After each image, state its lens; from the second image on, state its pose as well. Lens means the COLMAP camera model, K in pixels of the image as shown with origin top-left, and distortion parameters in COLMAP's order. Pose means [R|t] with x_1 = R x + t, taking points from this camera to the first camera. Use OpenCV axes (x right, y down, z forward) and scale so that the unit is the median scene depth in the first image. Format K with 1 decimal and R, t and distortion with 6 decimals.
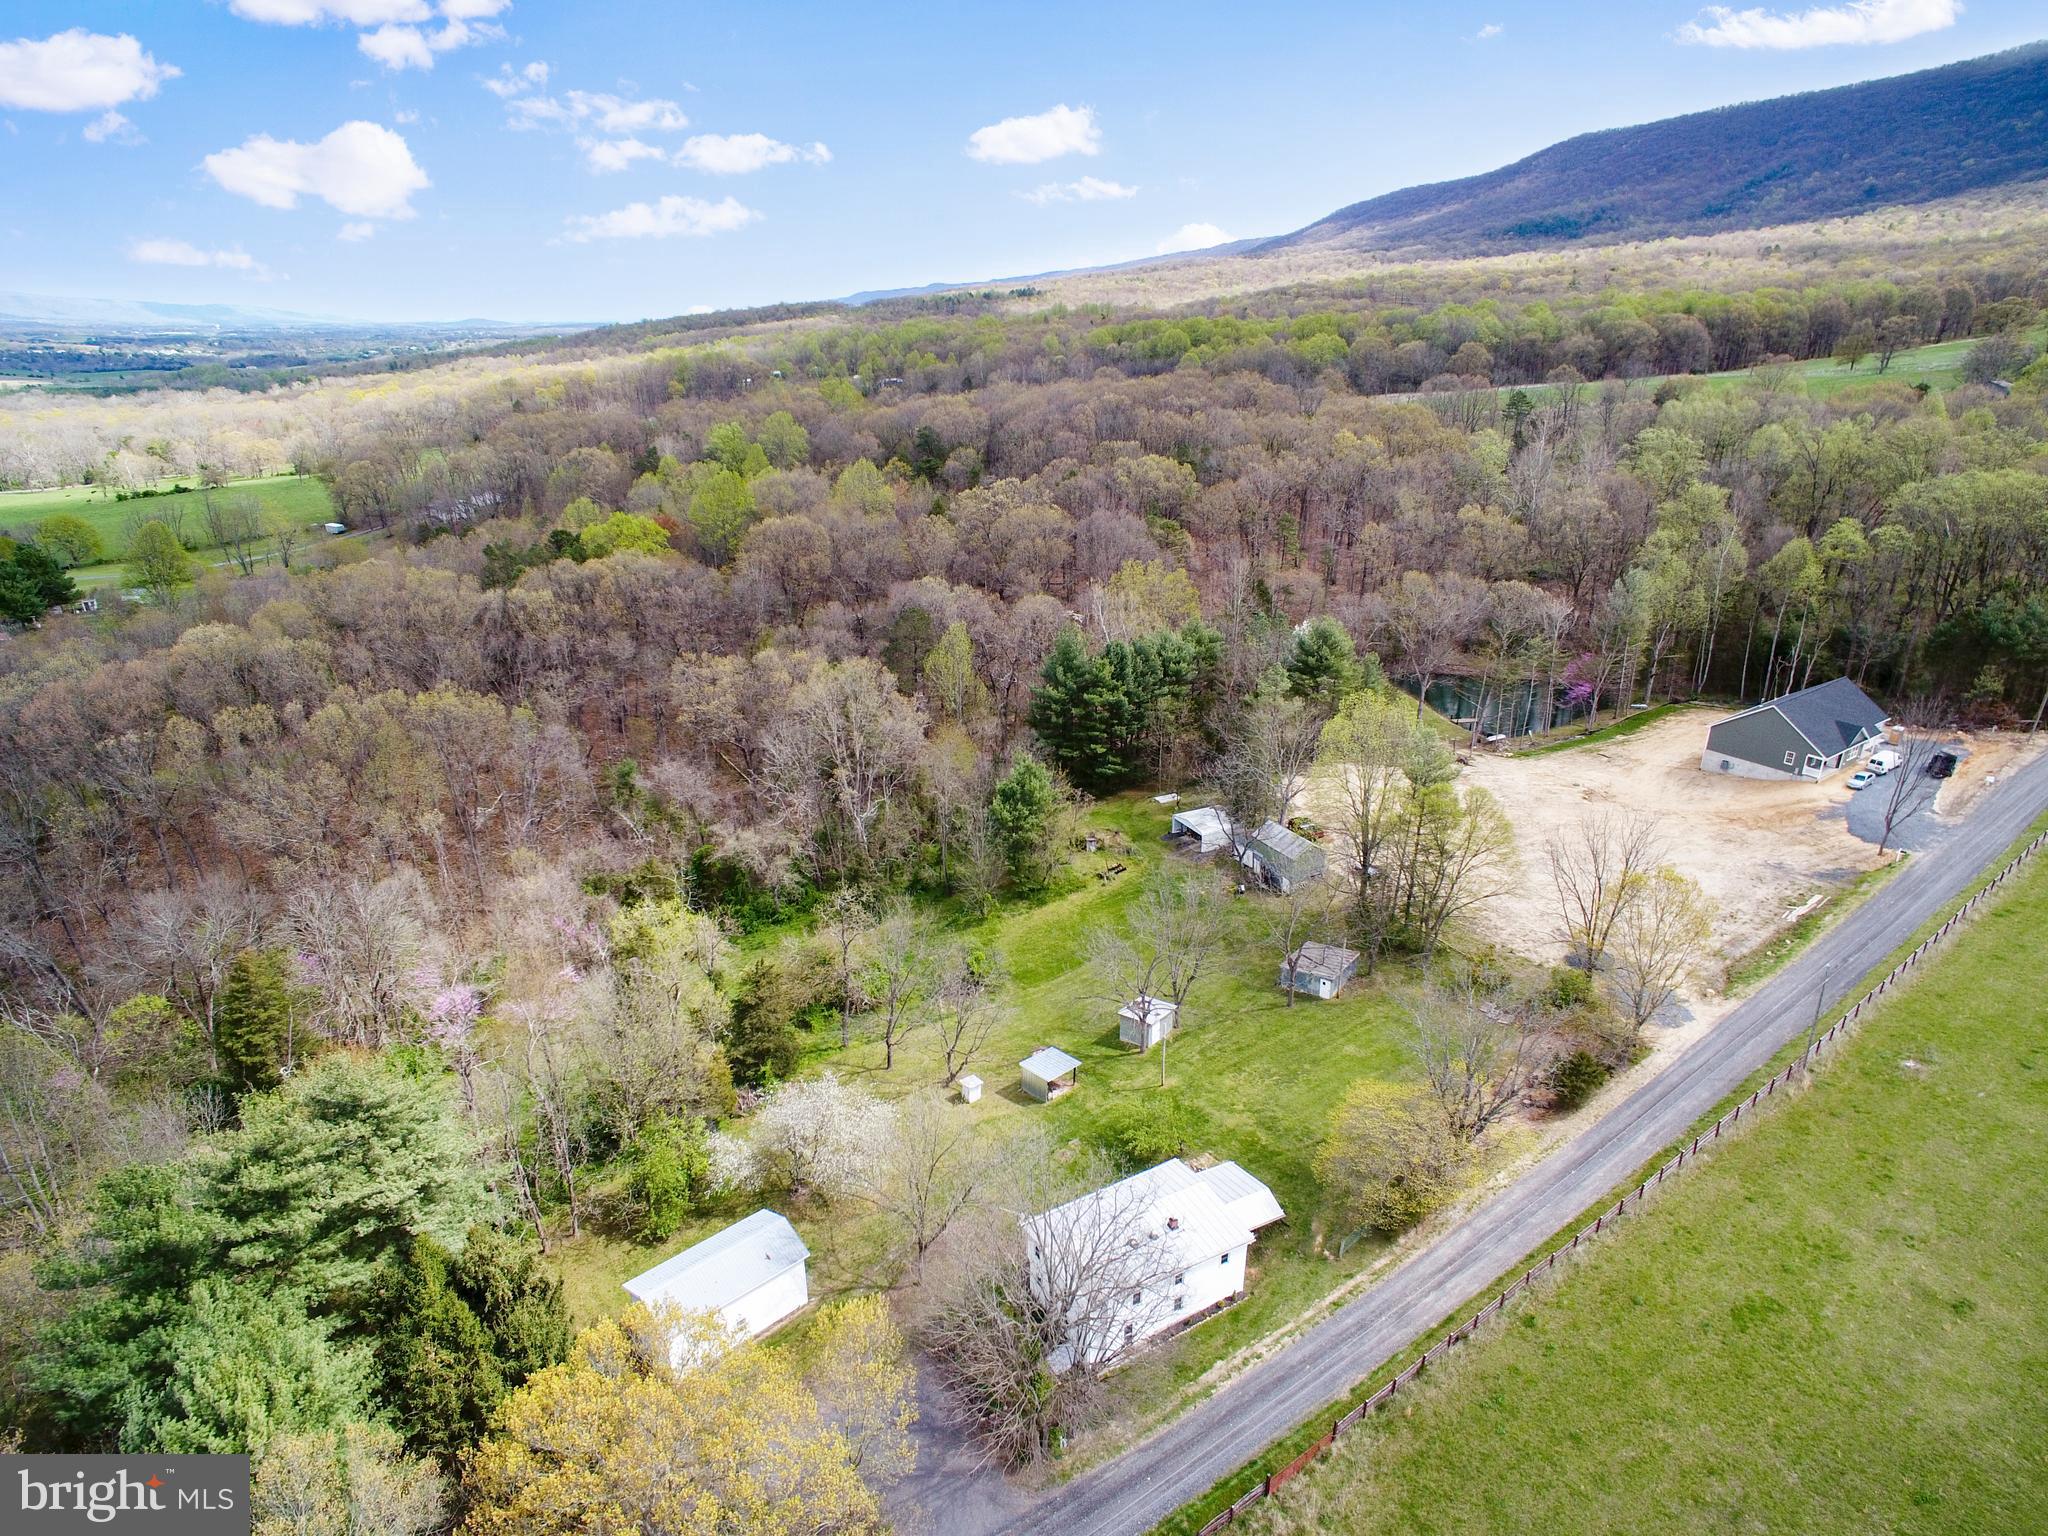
lens RADIAL K [[1195.7, 0, 1025.5], [0, 1195.7, 778.0], [0, 0, 1]] dist [-0.084349, 0.063000]
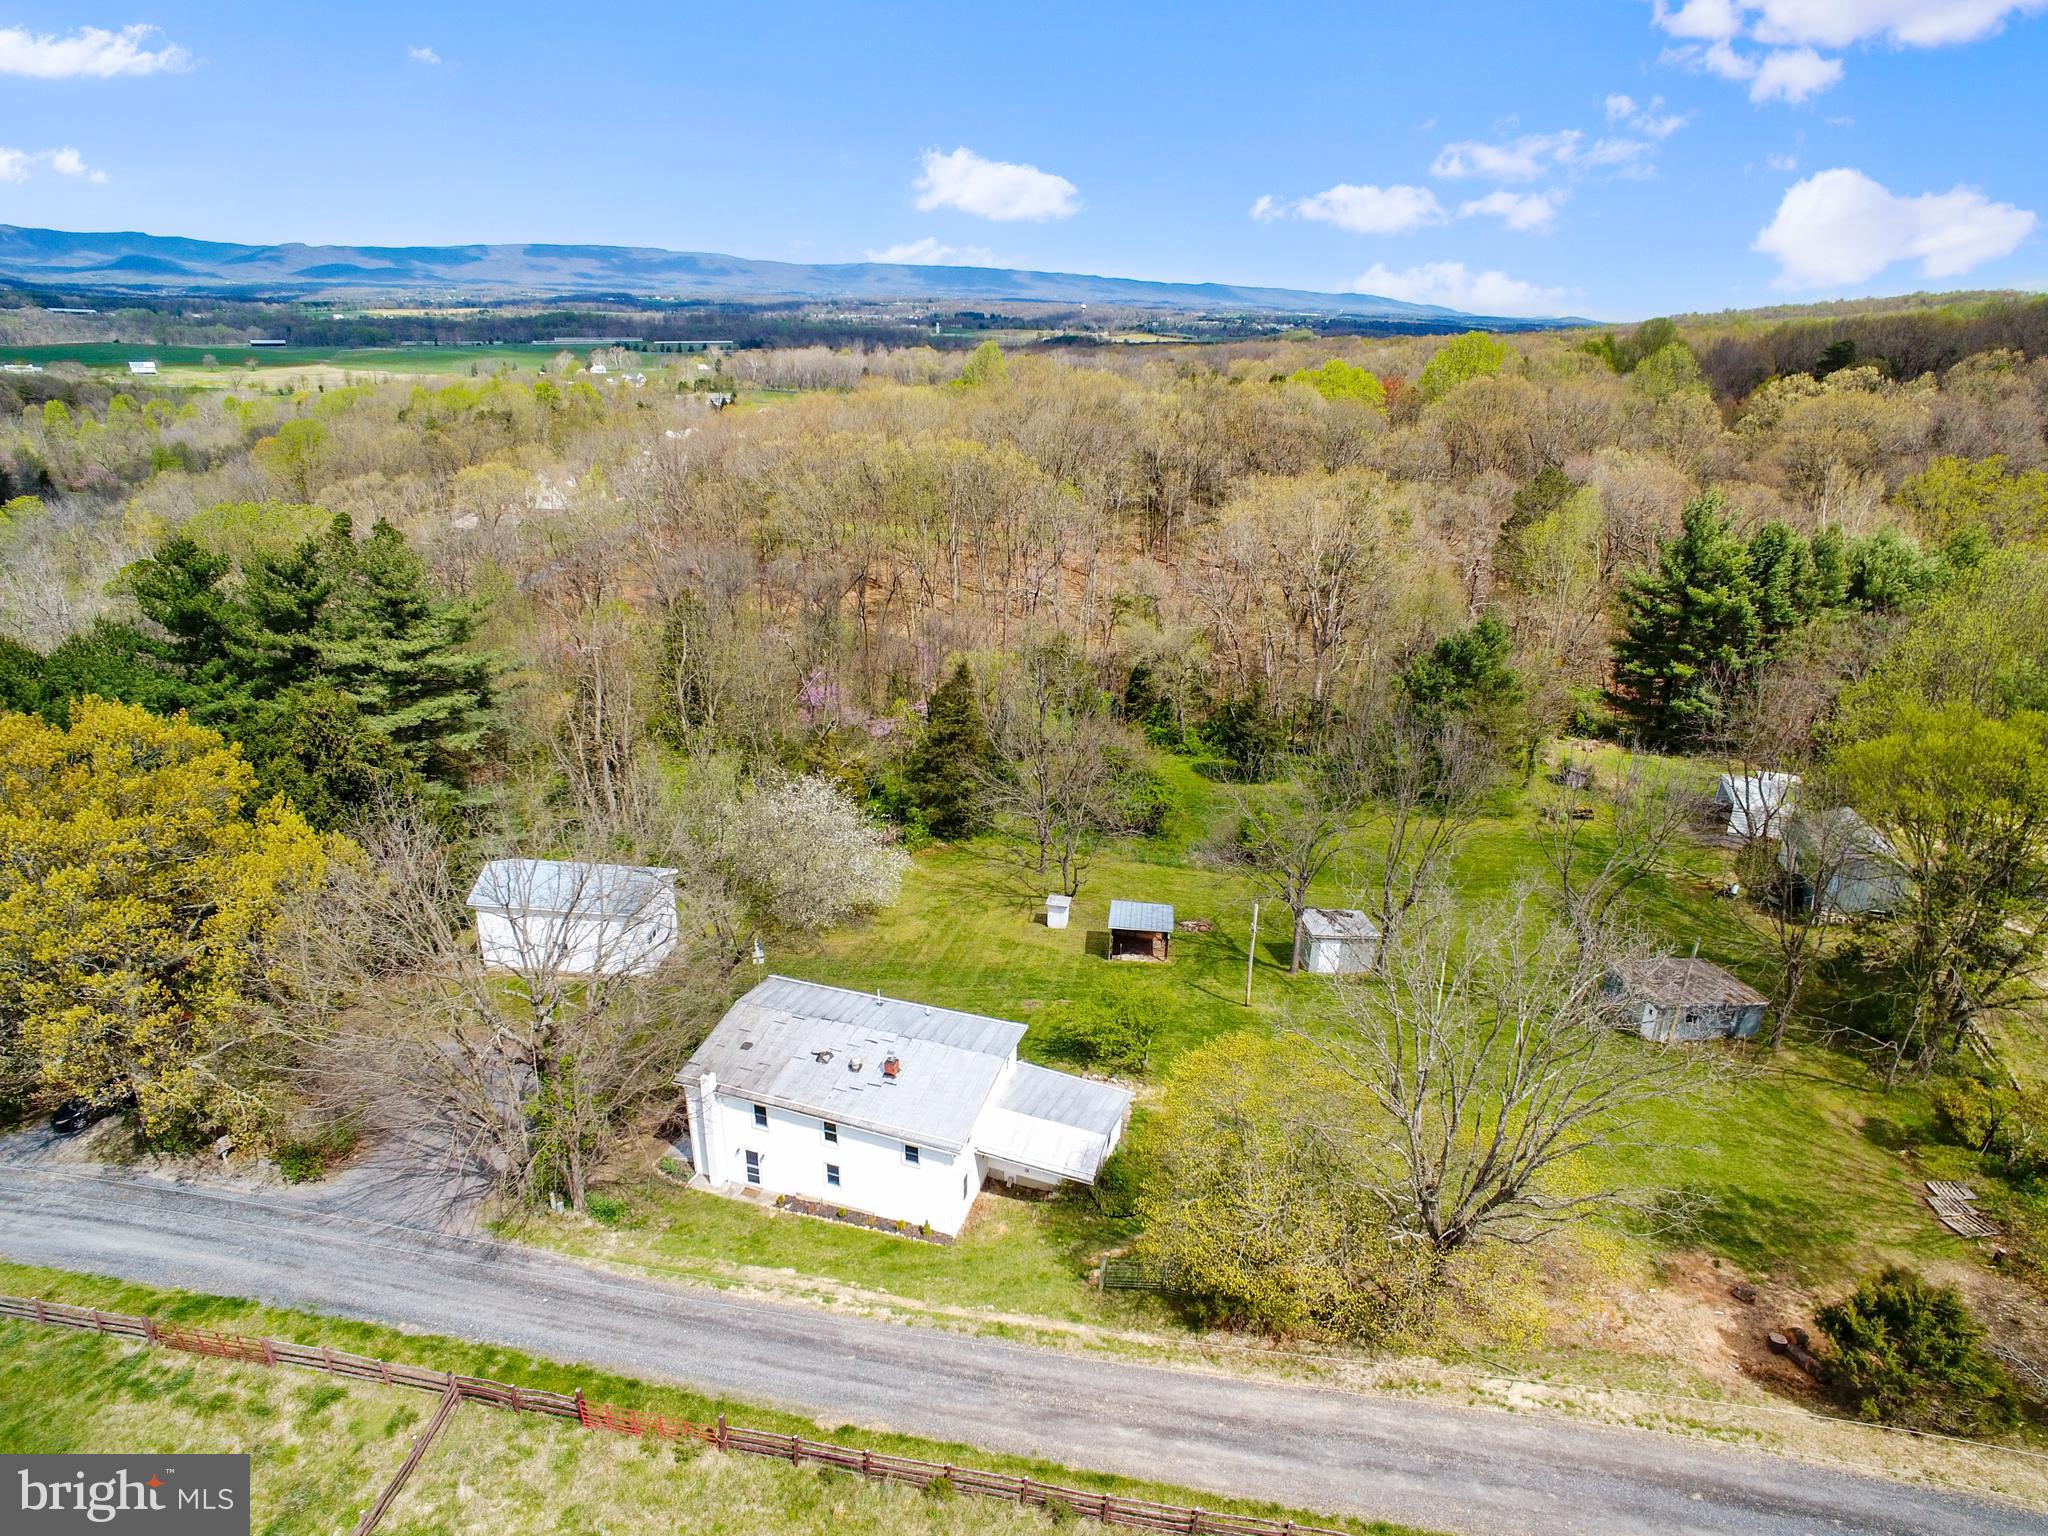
lens RADIAL K [[1195.7, 0, 1016.9], [0, 1195.7, 771.0], [0, 0, 1]] dist [-0.084349, 0.063000]
pose [[0.670853, 0.288953, -0.682981, 0.448275], [-0.293964, 0.949136, 0.112814, 0.105067], [0.680839, 0.125090, 0.721672, 0.448793]]
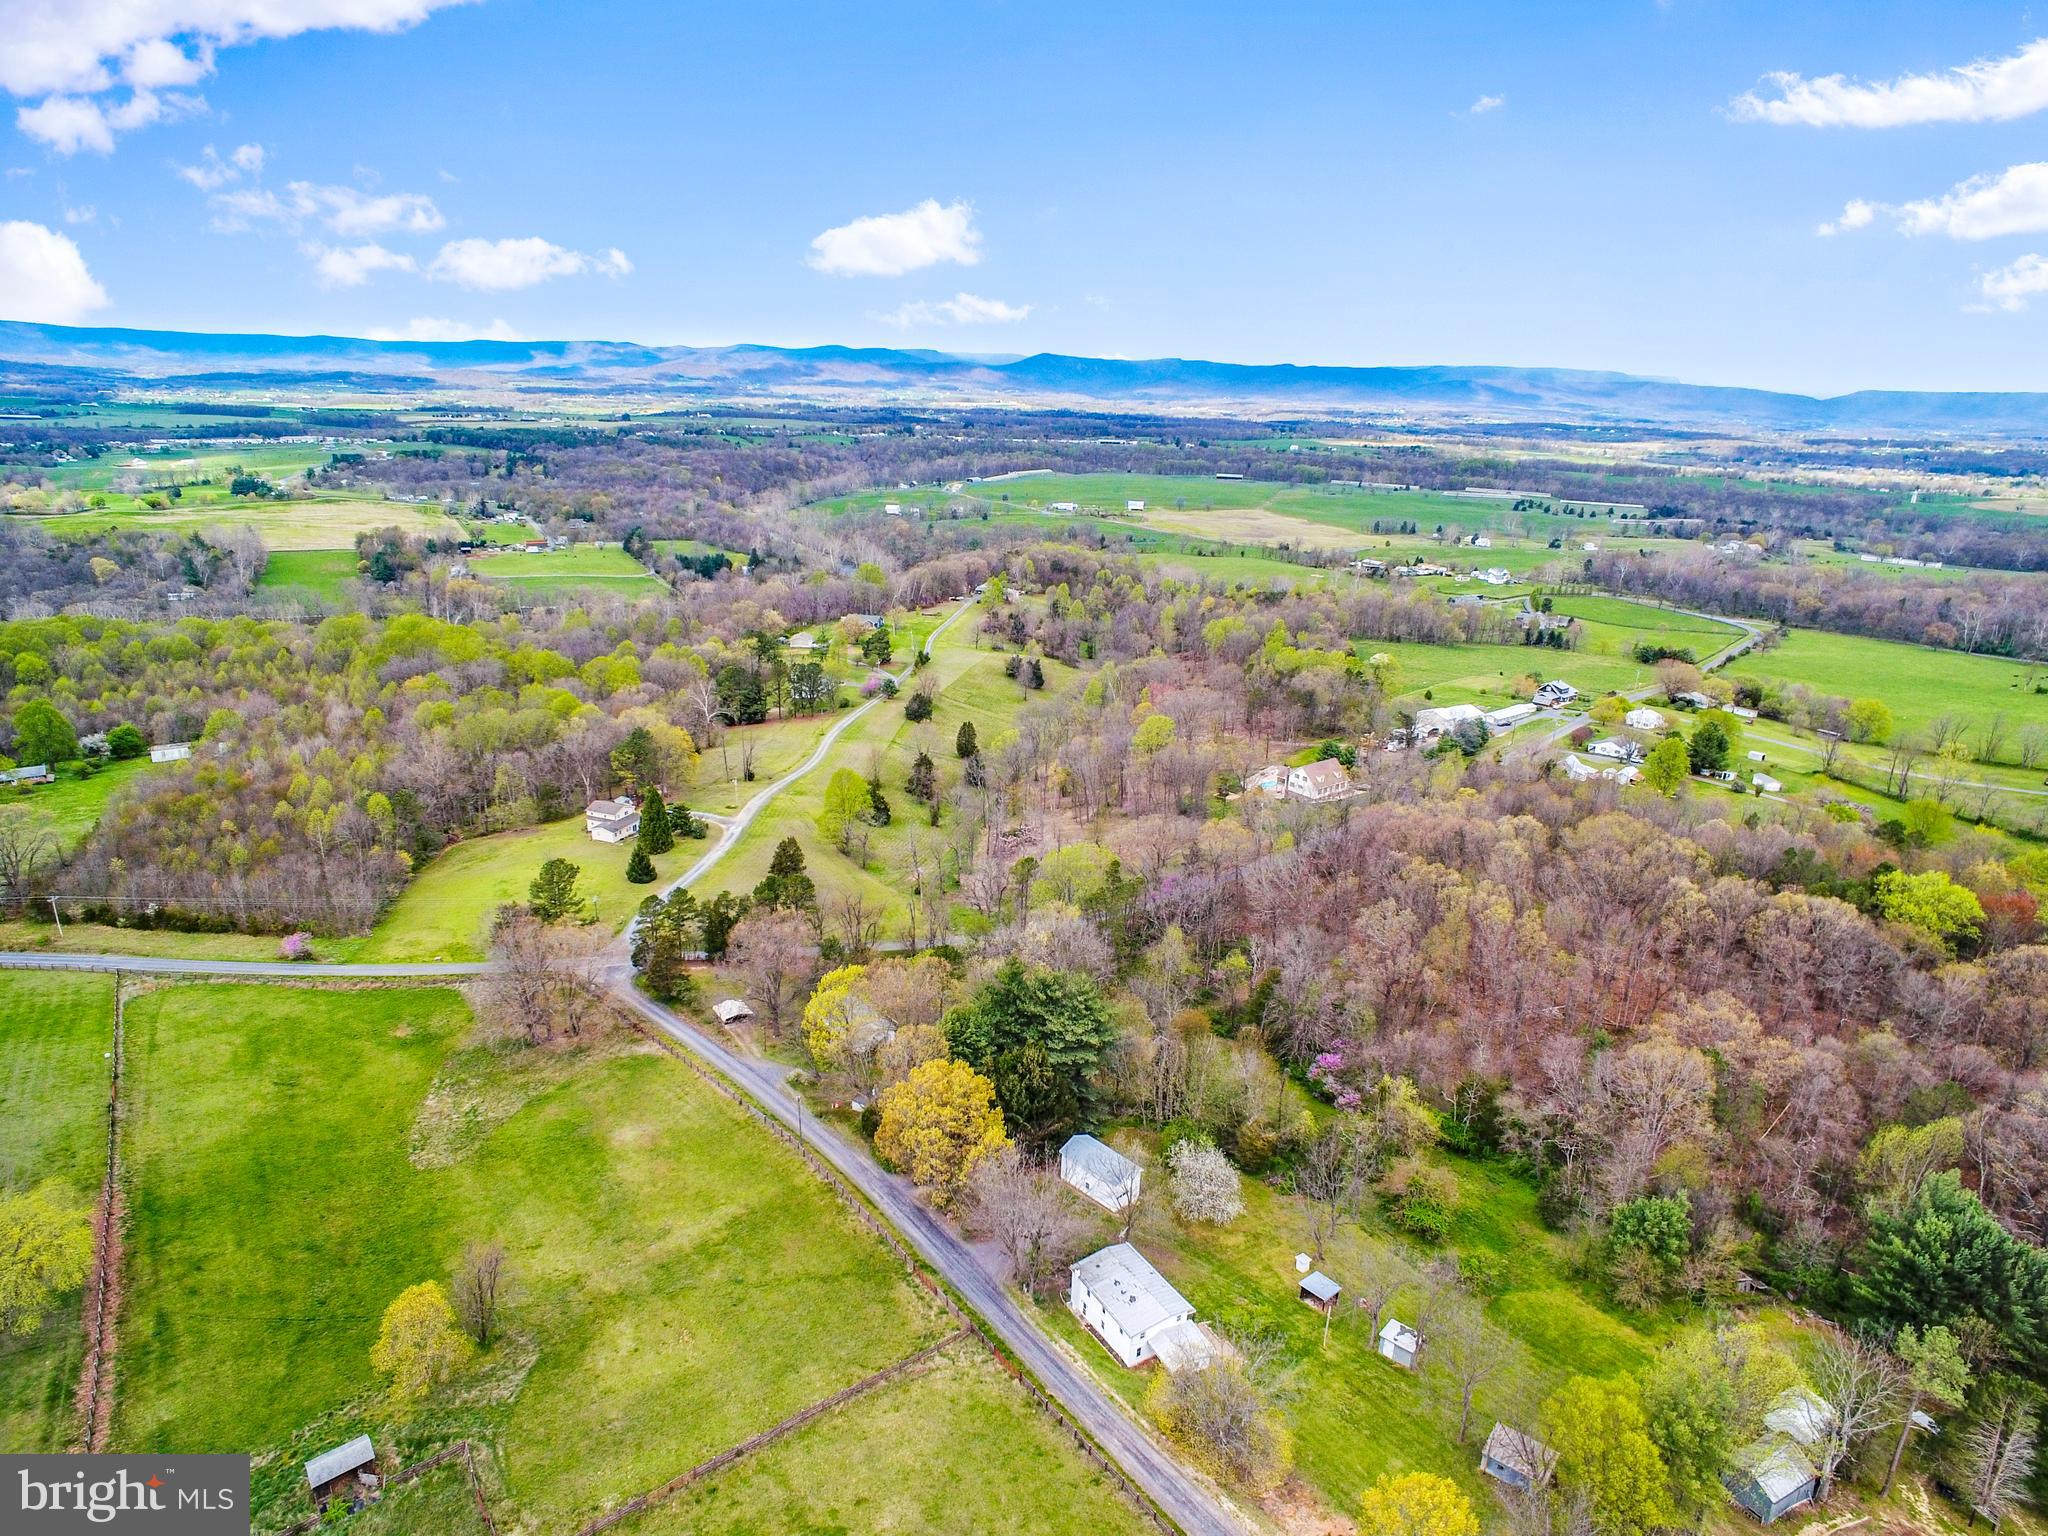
lens RADIAL K [[1195.7, 0, 1006.8], [0, 1195.7, 781.9], [0, 0, 1]] dist [-0.084349, 0.063000]
pose [[0.000144, 0.318822, -0.947815, 1.226111], [-0.393779, 0.871254, 0.293009, -0.582710], [0.919205, 0.373187, 0.125671, 0.256692]]
